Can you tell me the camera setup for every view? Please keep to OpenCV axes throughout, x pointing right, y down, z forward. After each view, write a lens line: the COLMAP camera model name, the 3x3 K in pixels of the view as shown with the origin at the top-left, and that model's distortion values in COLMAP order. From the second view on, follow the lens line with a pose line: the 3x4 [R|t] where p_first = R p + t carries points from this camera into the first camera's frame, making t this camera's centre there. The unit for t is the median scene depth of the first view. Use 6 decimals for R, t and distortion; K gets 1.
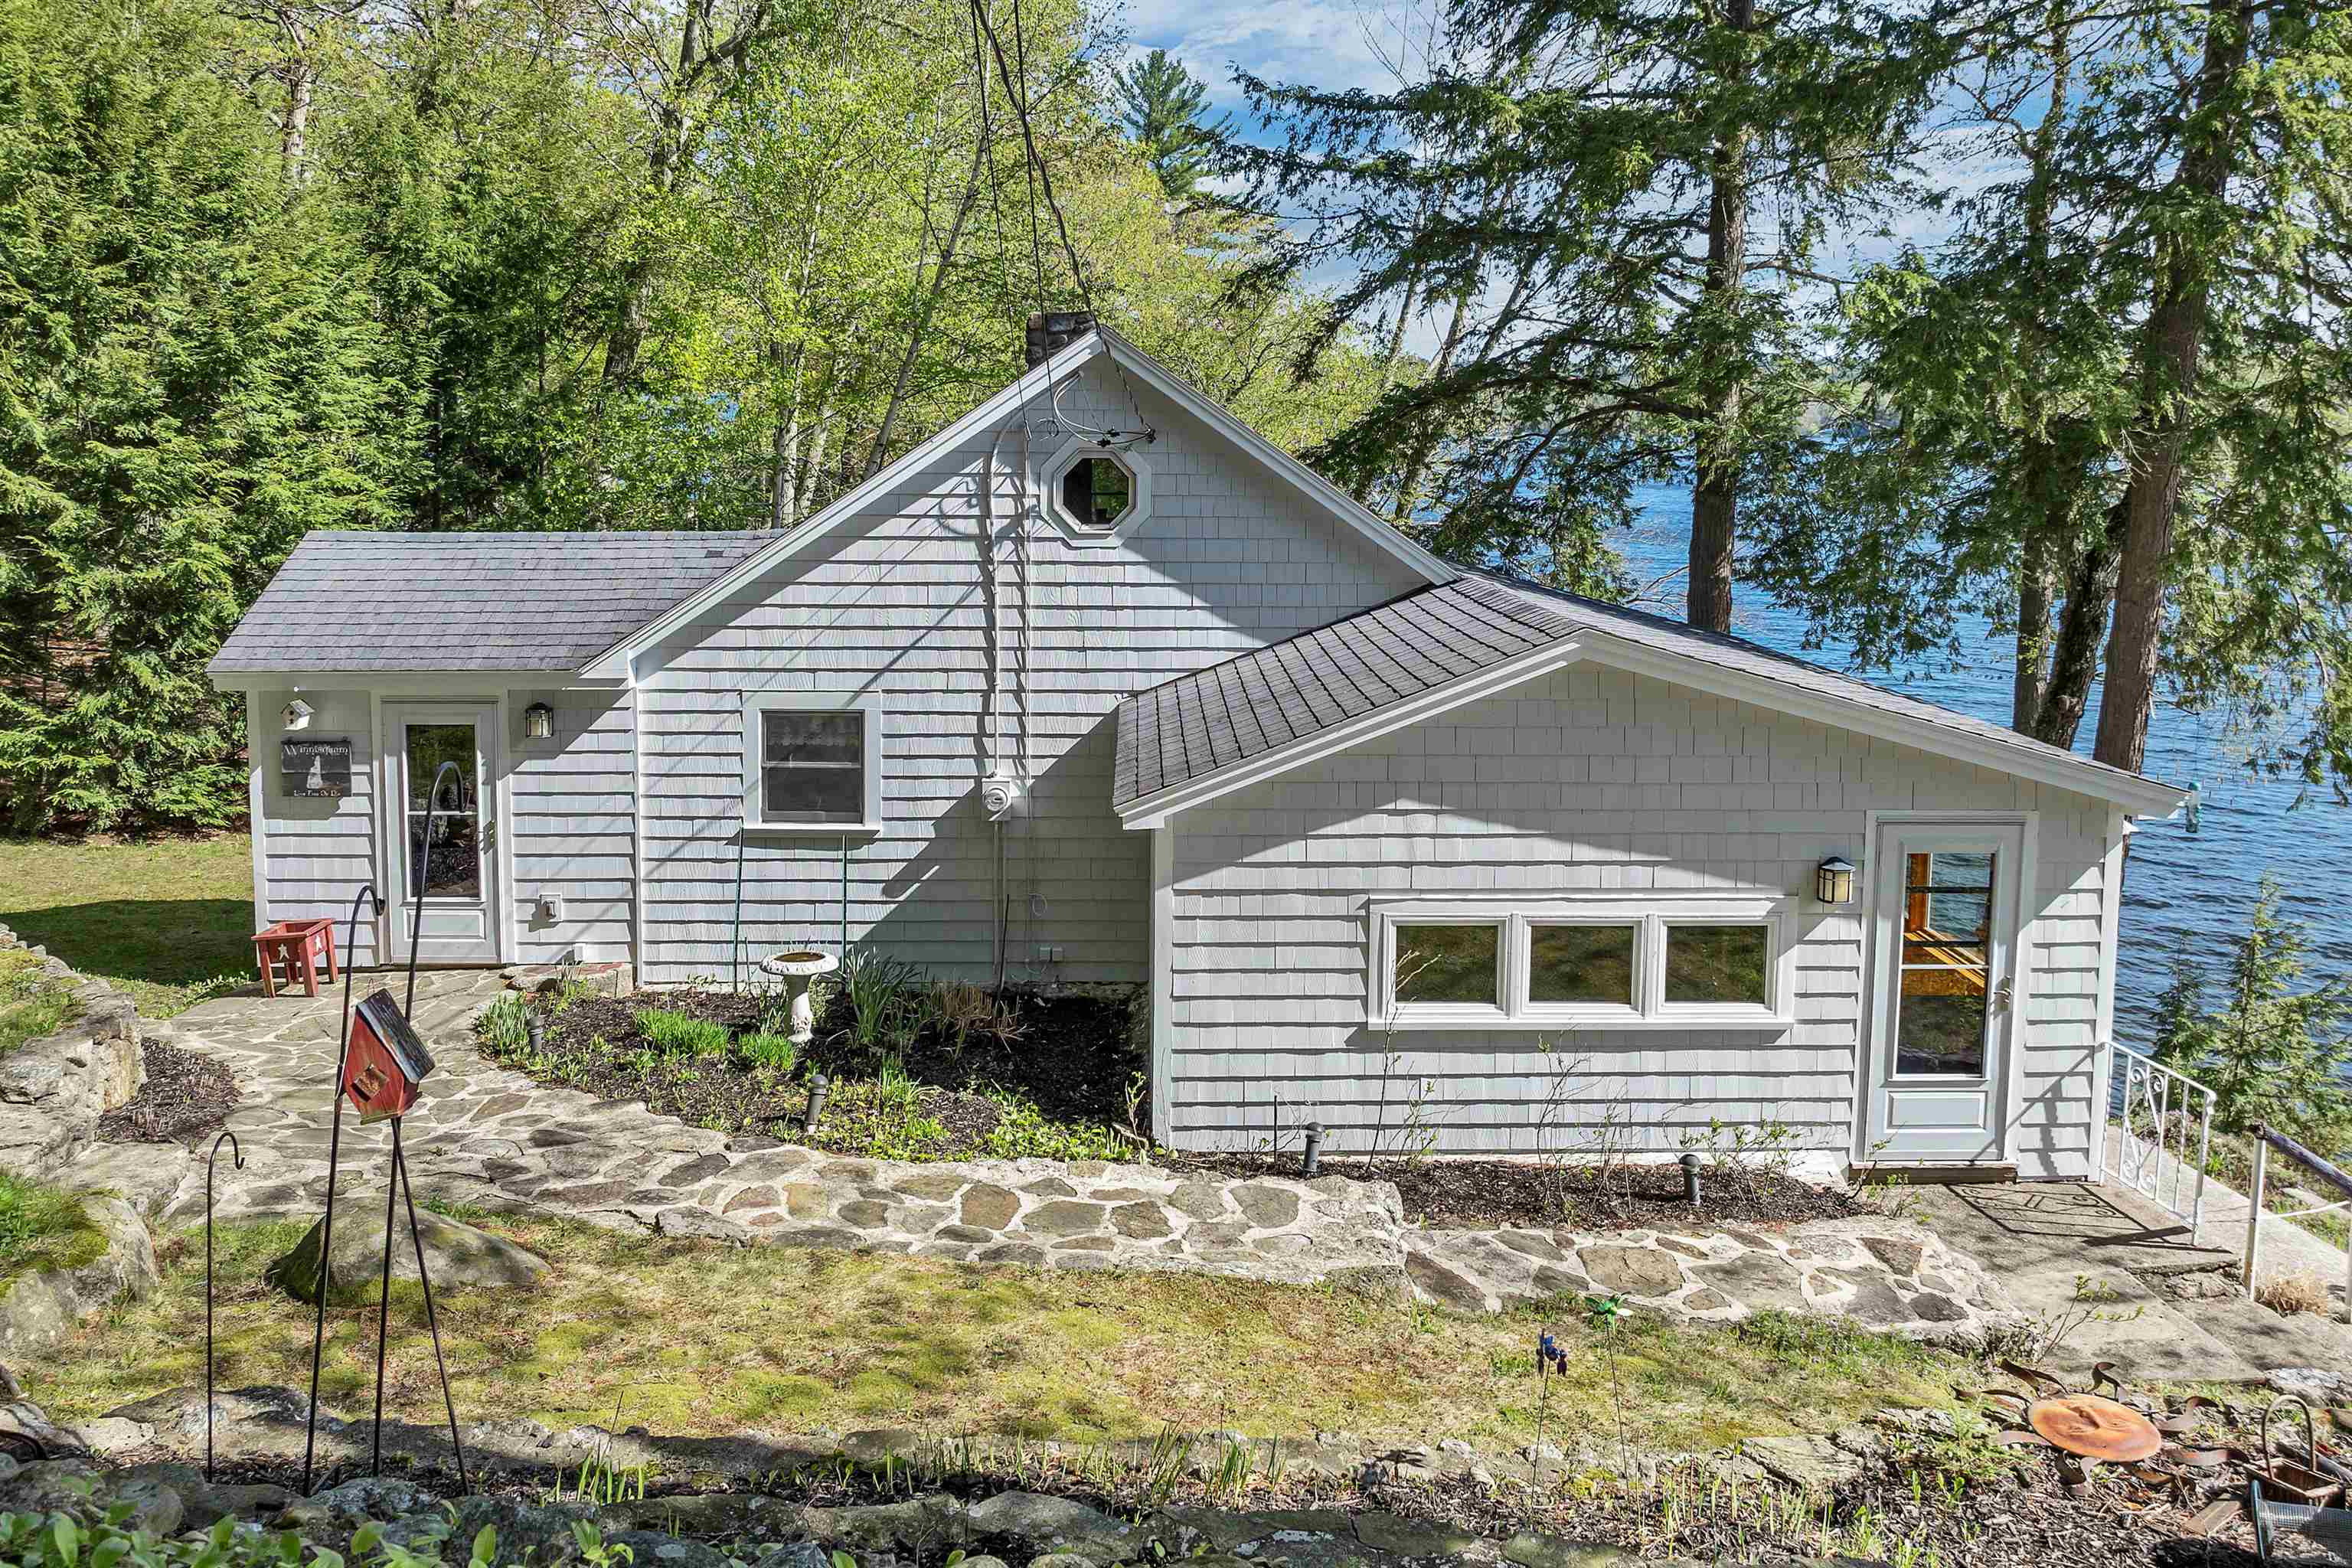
lens RADIAL K [[1664.4, 0, 1233.6], [0, 1664.4, 611.7], [0, 0, 1]] dist [-0.038921, 0.008010]
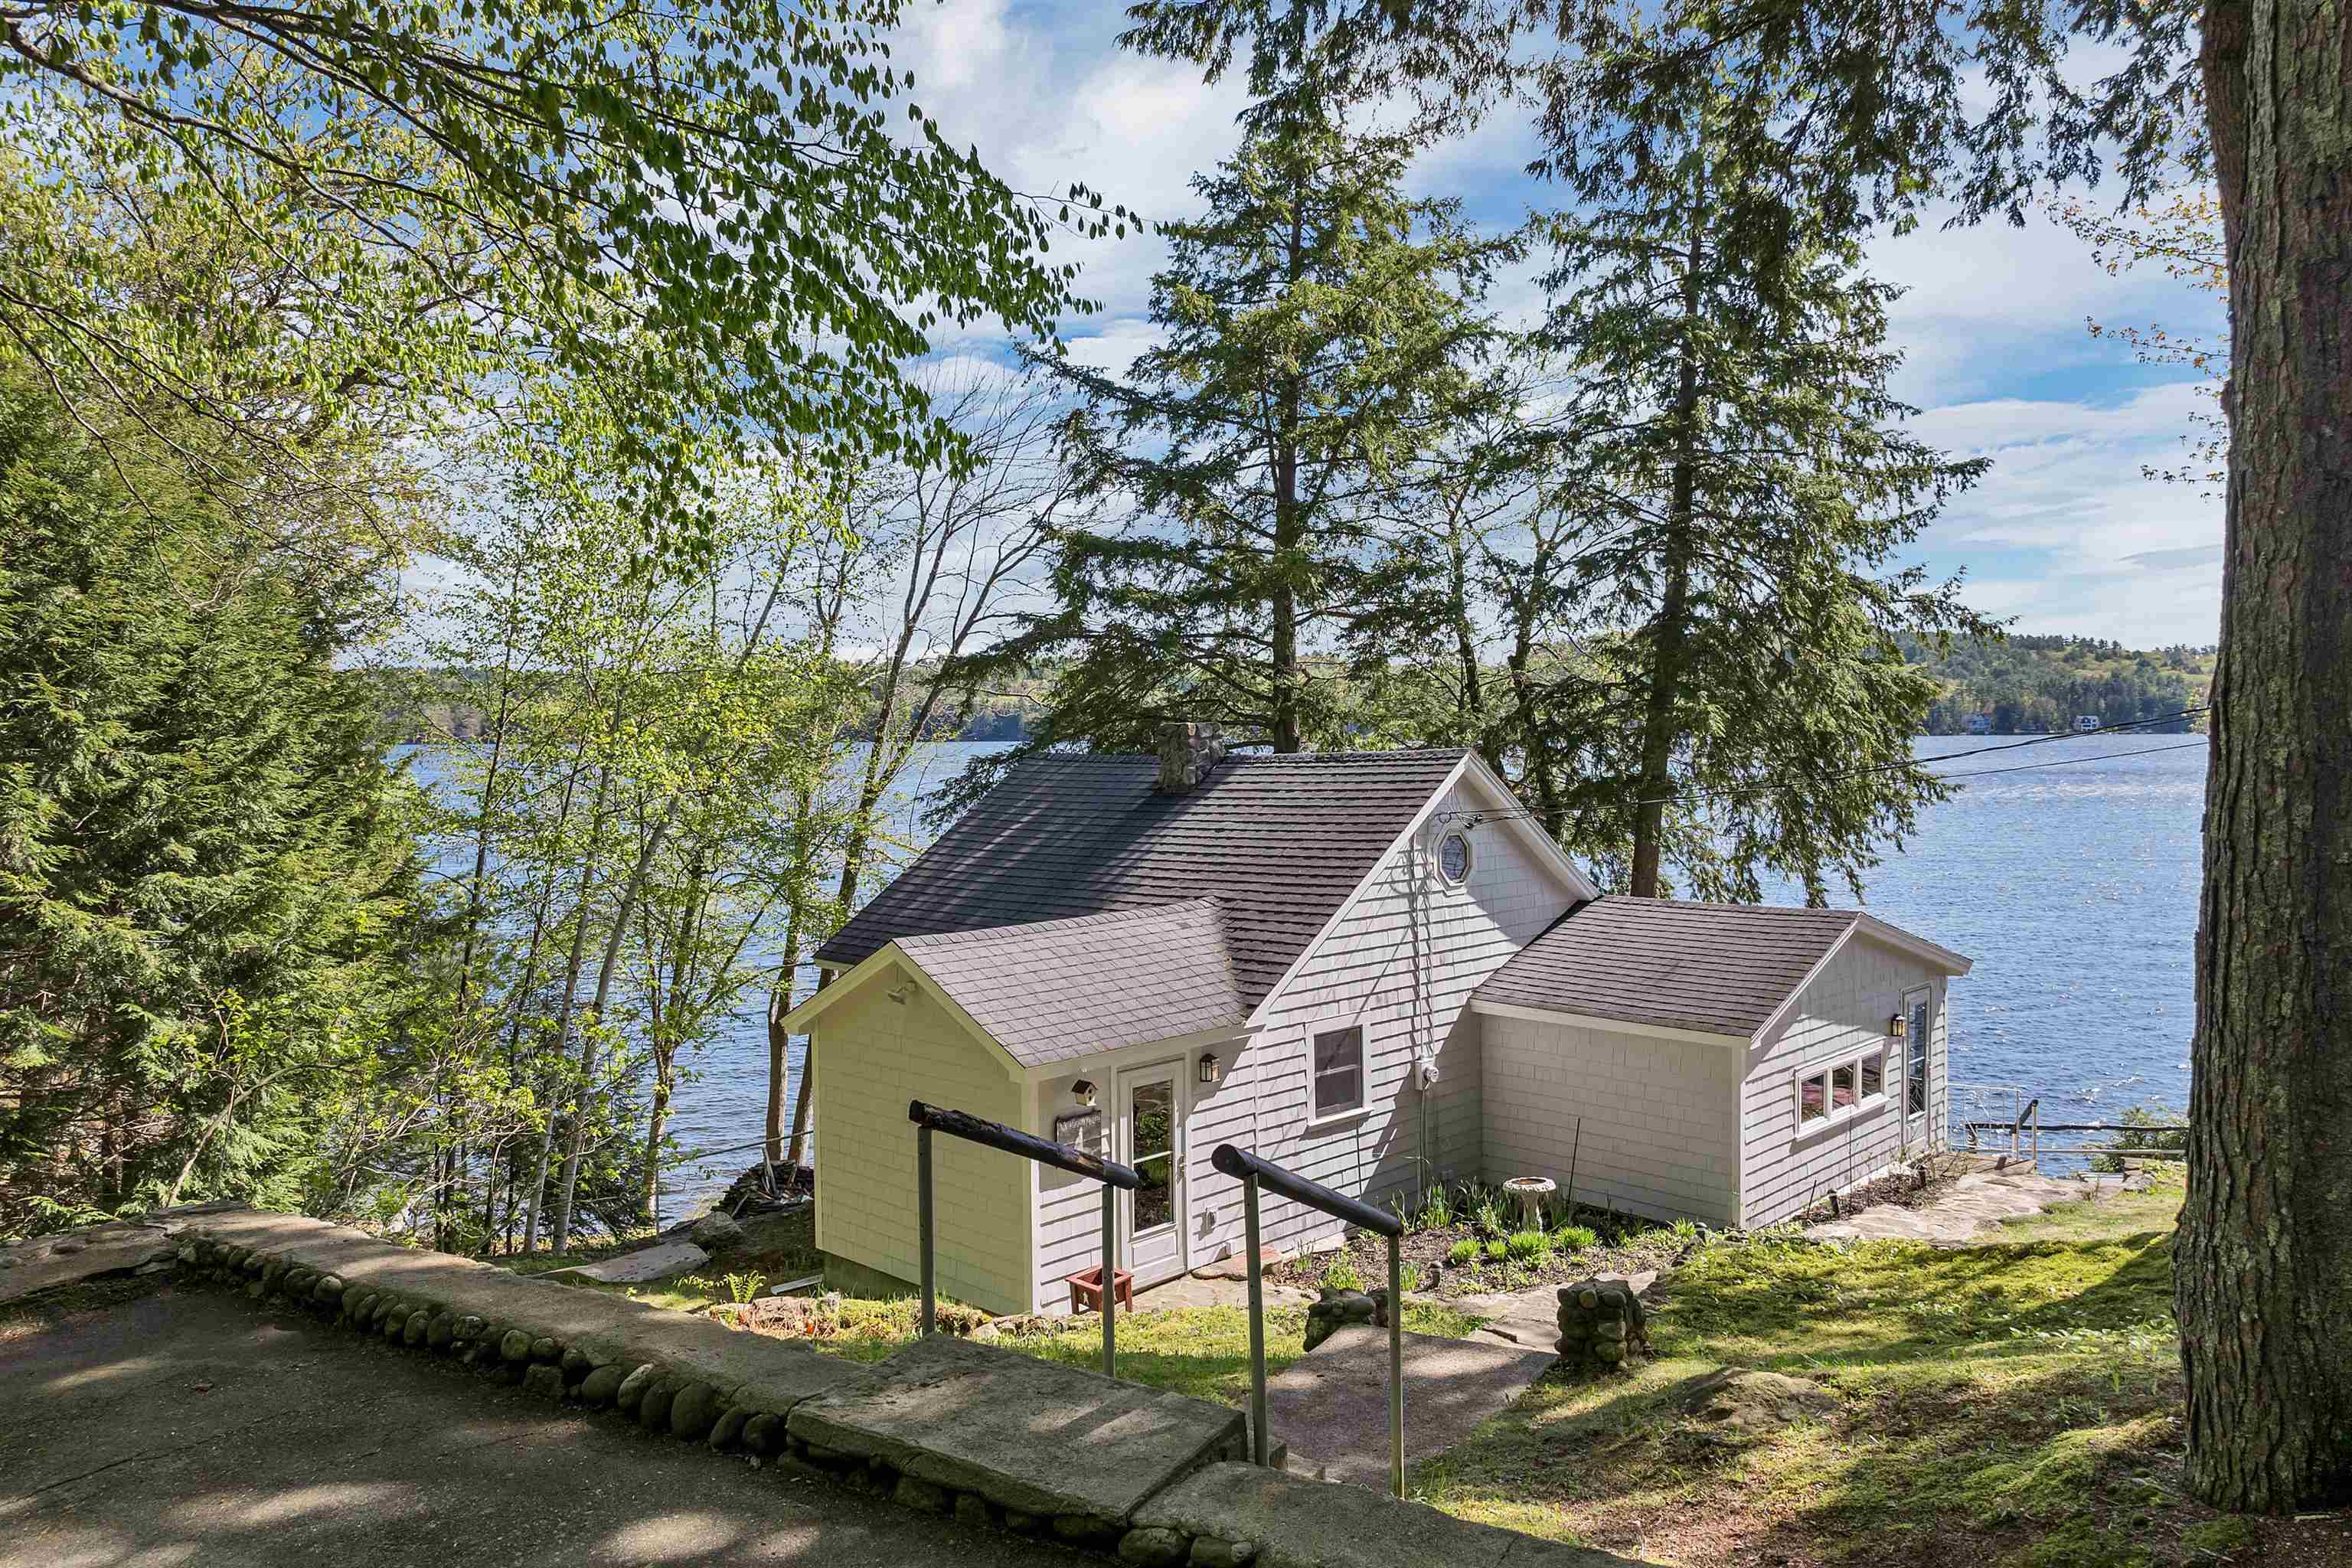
lens RADIAL K [[1664.4, 0, 1189.7], [0, 1664.4, 784.0], [0, 0, 1]] dist [-0.038921, 0.008010]
pose [[0.736317, -0.040653, 0.675415, -1.602443], [0.084685, 0.995881, -0.032380, -0.138582], [-0.671317, 0.081040, 0.736727, 0.065326]]
